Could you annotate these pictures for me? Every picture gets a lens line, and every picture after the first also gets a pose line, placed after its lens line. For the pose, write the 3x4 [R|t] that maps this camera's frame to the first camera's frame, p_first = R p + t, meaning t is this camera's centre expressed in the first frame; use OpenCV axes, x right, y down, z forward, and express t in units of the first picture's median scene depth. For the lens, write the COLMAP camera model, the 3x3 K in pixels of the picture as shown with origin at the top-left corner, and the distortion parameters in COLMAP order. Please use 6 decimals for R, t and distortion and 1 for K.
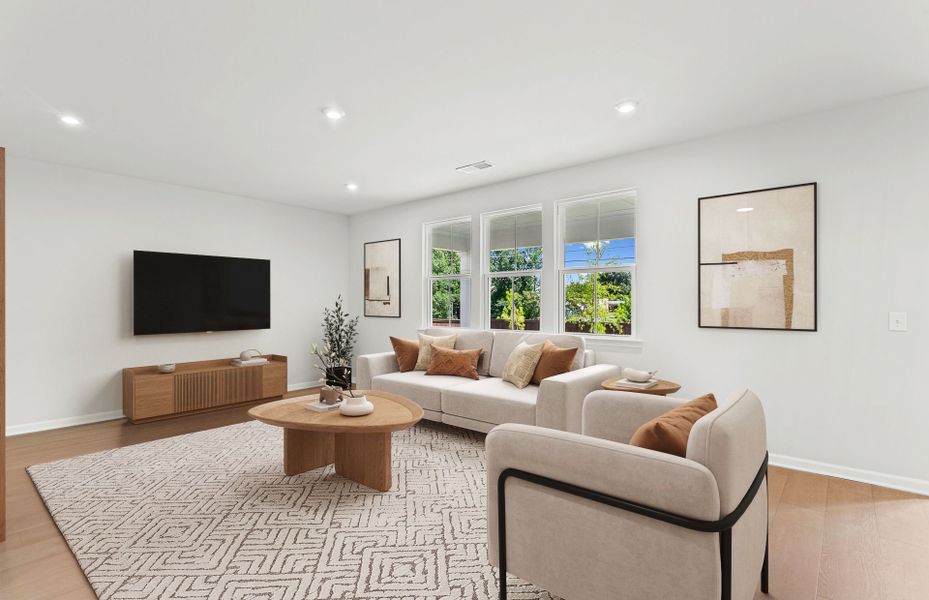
lens RADIAL K [[426.7, 0, 476.8], [0, 426.7, 304.3], [0, 0, 1]] dist [-0.005448, -0.000830]
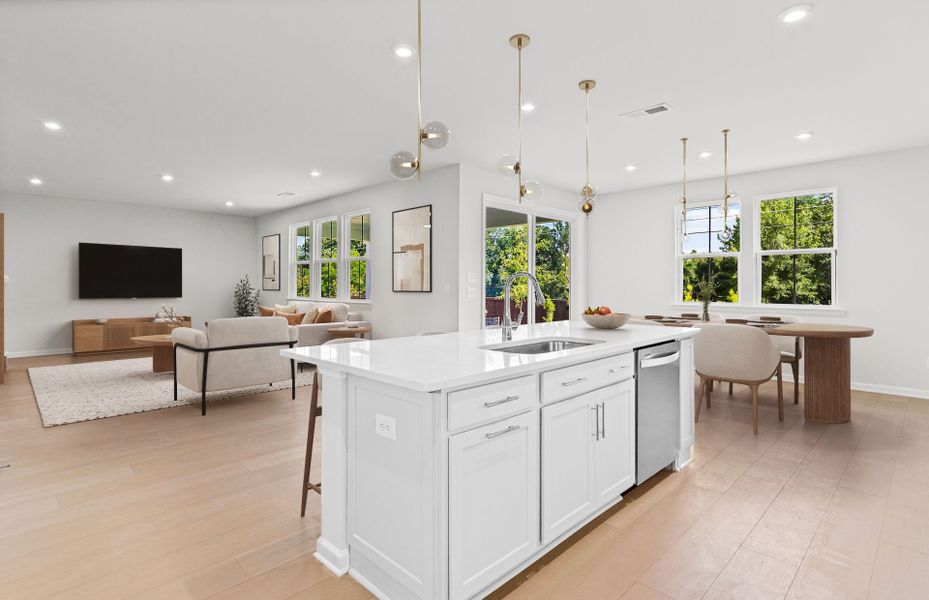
lens RADIAL K [[443.1, 0, 470.7], [0, 443.1, 294.4], [0, 0, 1]] dist [0.015222, 0.000424]
pose [[0.997280, 0.006421, -0.073430, 0.698171], [-0.005954, 0.999961, 0.006586, 0.038144], [0.073469, -0.006130, 0.997279, -0.488302]]
